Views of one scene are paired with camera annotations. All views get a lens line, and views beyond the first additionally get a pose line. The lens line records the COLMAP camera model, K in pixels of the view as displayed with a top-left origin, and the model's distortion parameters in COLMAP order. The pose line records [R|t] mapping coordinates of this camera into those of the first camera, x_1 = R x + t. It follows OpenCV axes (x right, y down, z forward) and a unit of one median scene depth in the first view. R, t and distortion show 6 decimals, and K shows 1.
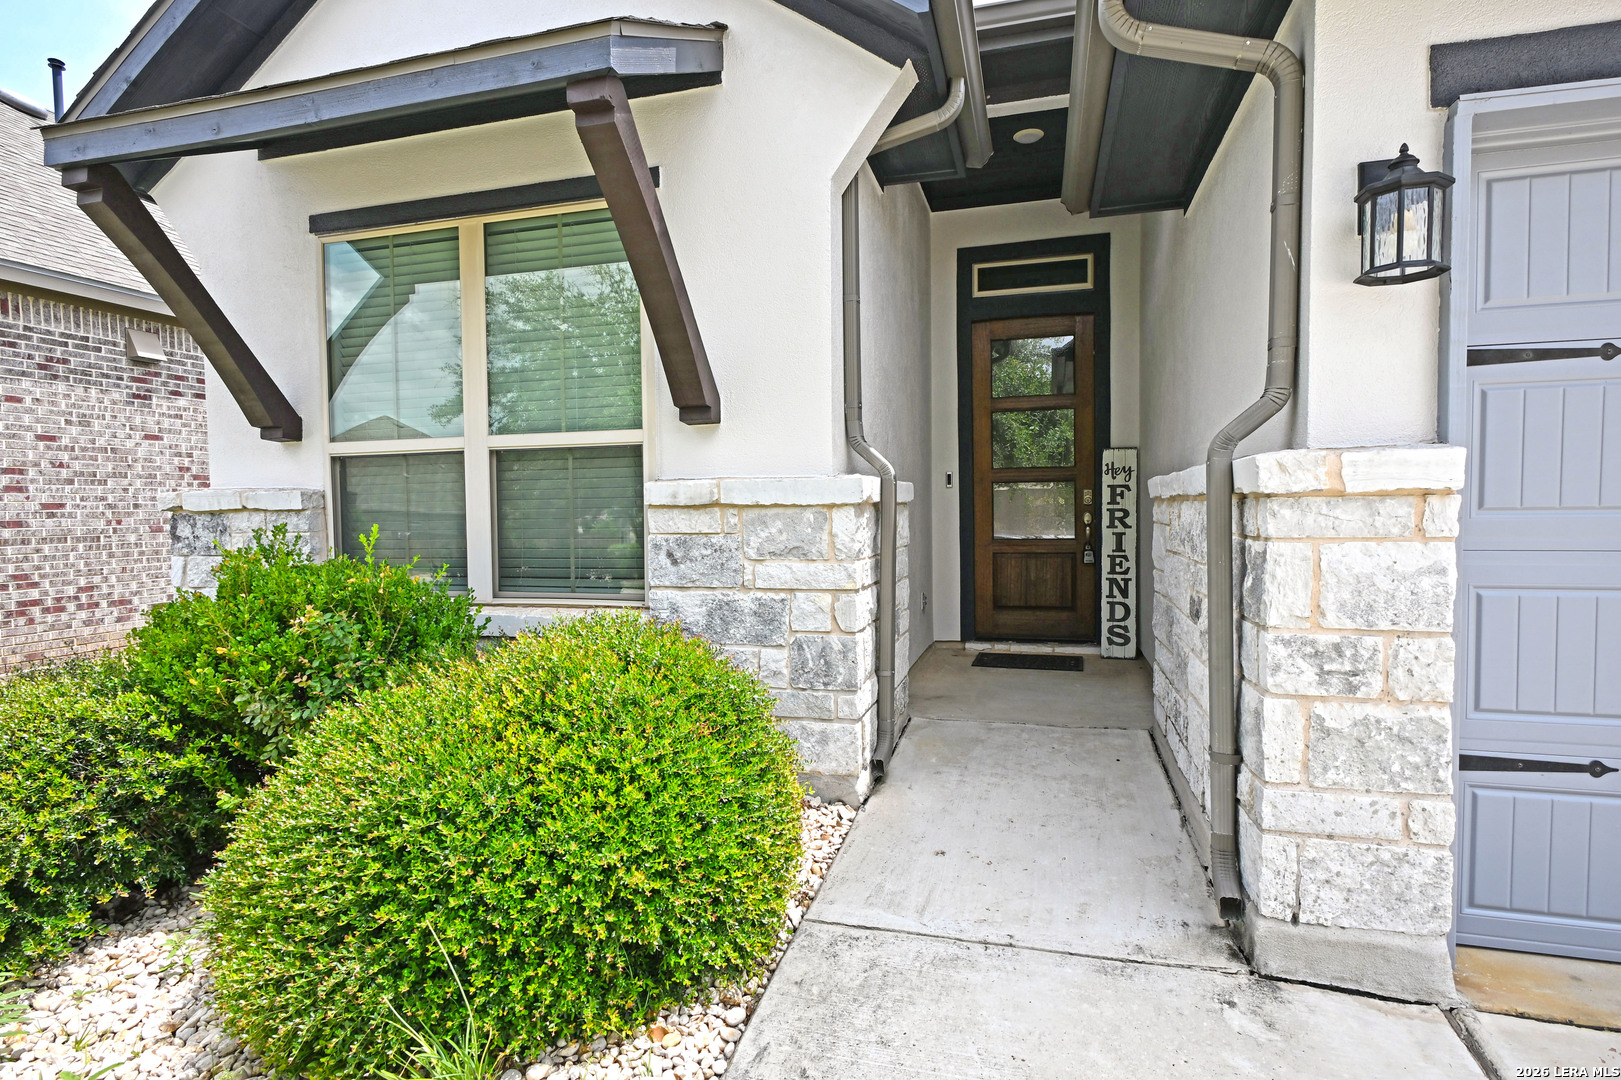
lens RADIAL K [[793.6, 0, 847.1], [0, 793.6, 534.2], [0, 0, 1]] dist [-0.003446, -0.000700]
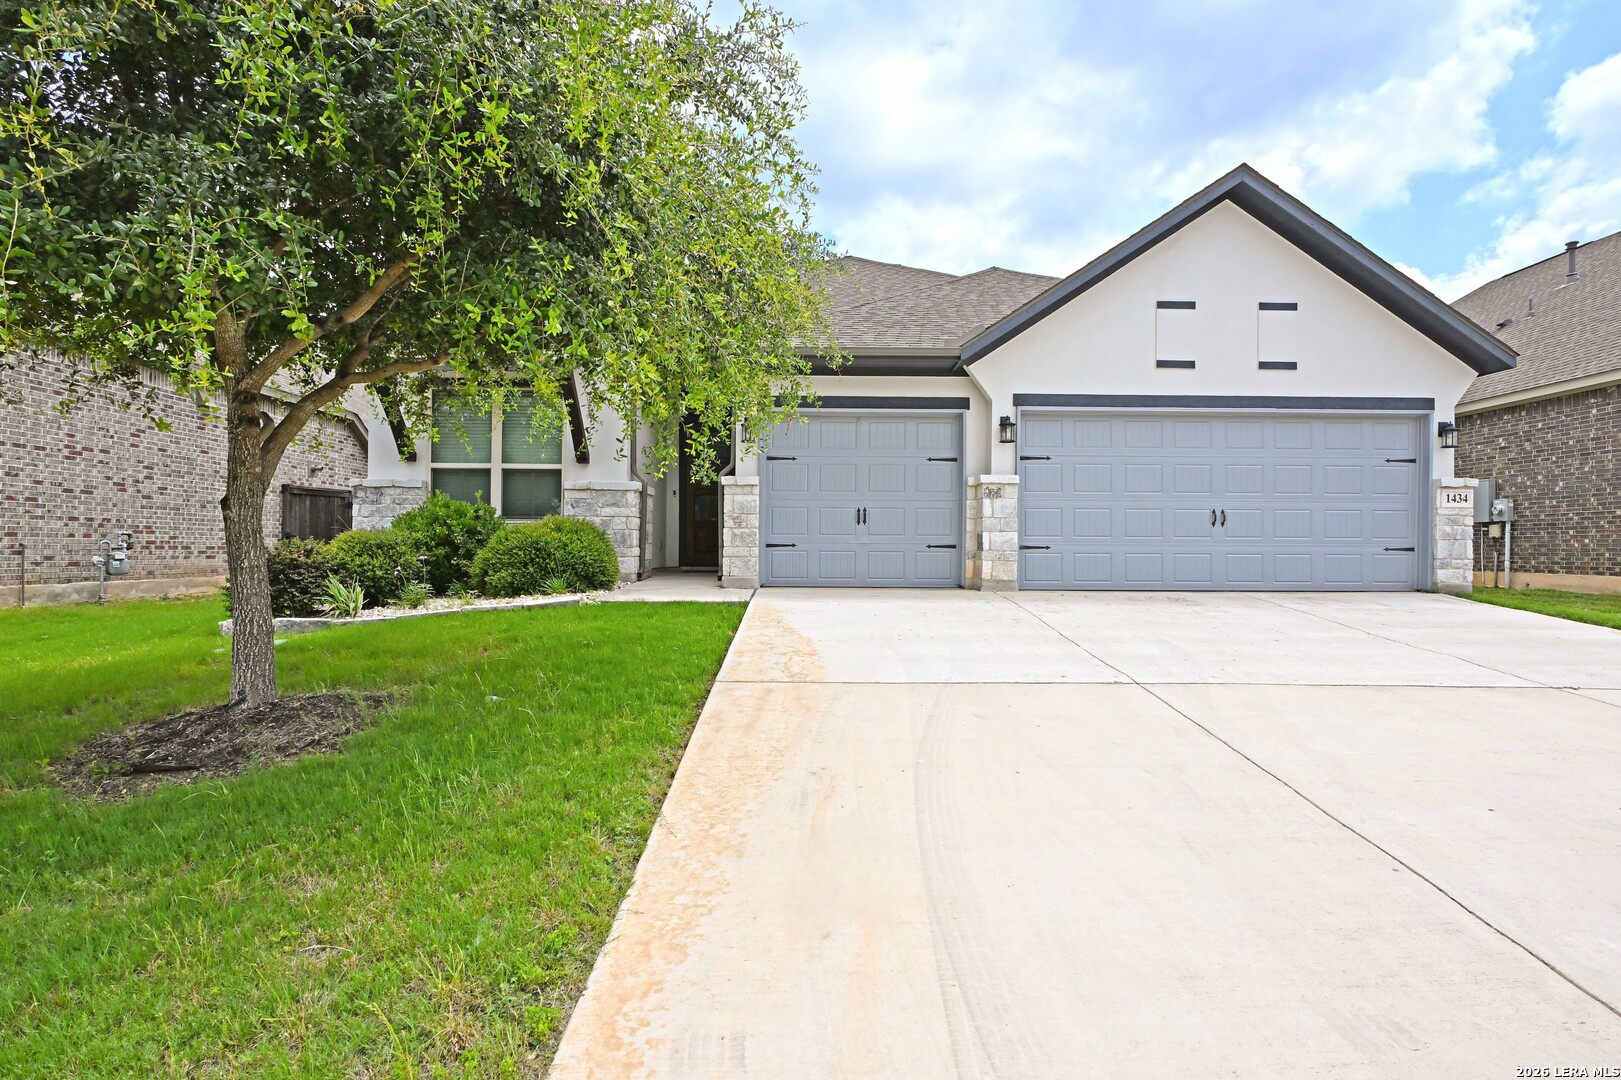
lens RADIAL K [[793.4, 0, 810.5], [0, 793.4, 540.0], [0, 0, 1]] dist [0.016096, -0.000574]
pose [[0.969487, 0.025586, 0.243802, -0.072893], [-0.013800, 0.998657, -0.049928, 0.303292], [-0.244752, 0.045040, 0.968539, -2.217068]]
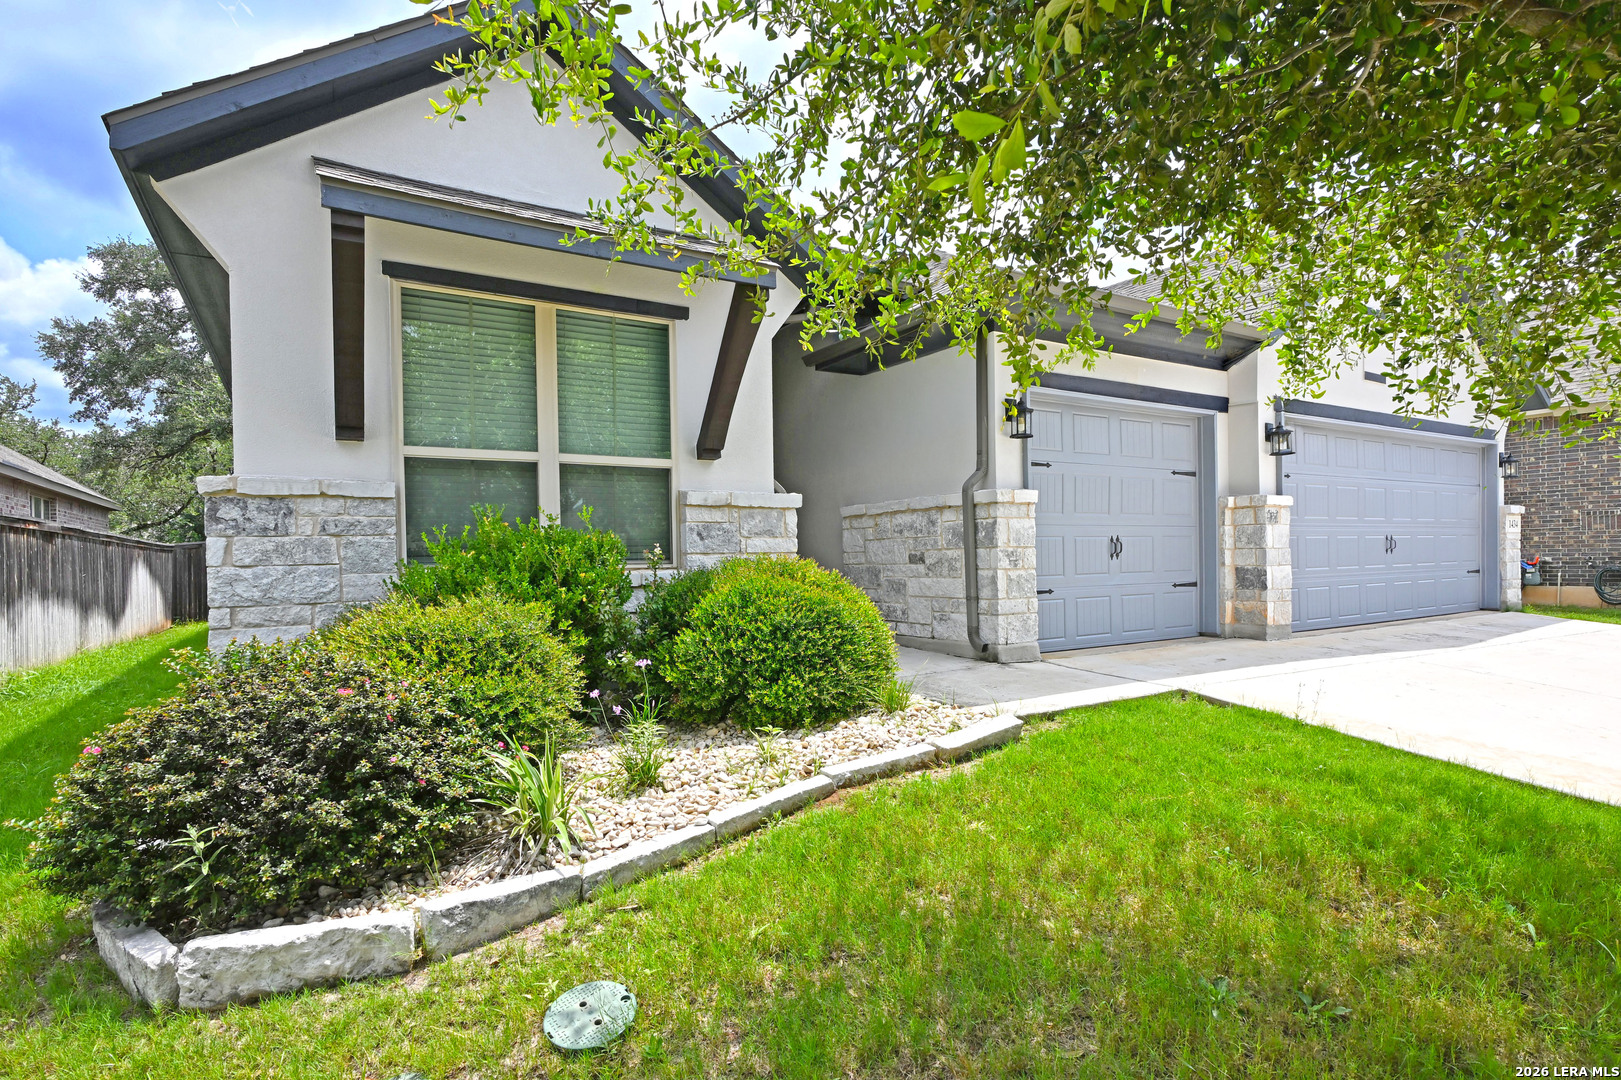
lens RADIAL K [[829.5, 0, 809.2], [0, 829.5, 555.9], [0, 0, 1]] dist [-0.008047, -0.000575]
pose [[0.694049, 0.007803, 0.719885, -1.340697], [0.036268, 0.998293, -0.045786, 0.162530], [-0.719013, 0.057887, 0.692581, -0.401181]]
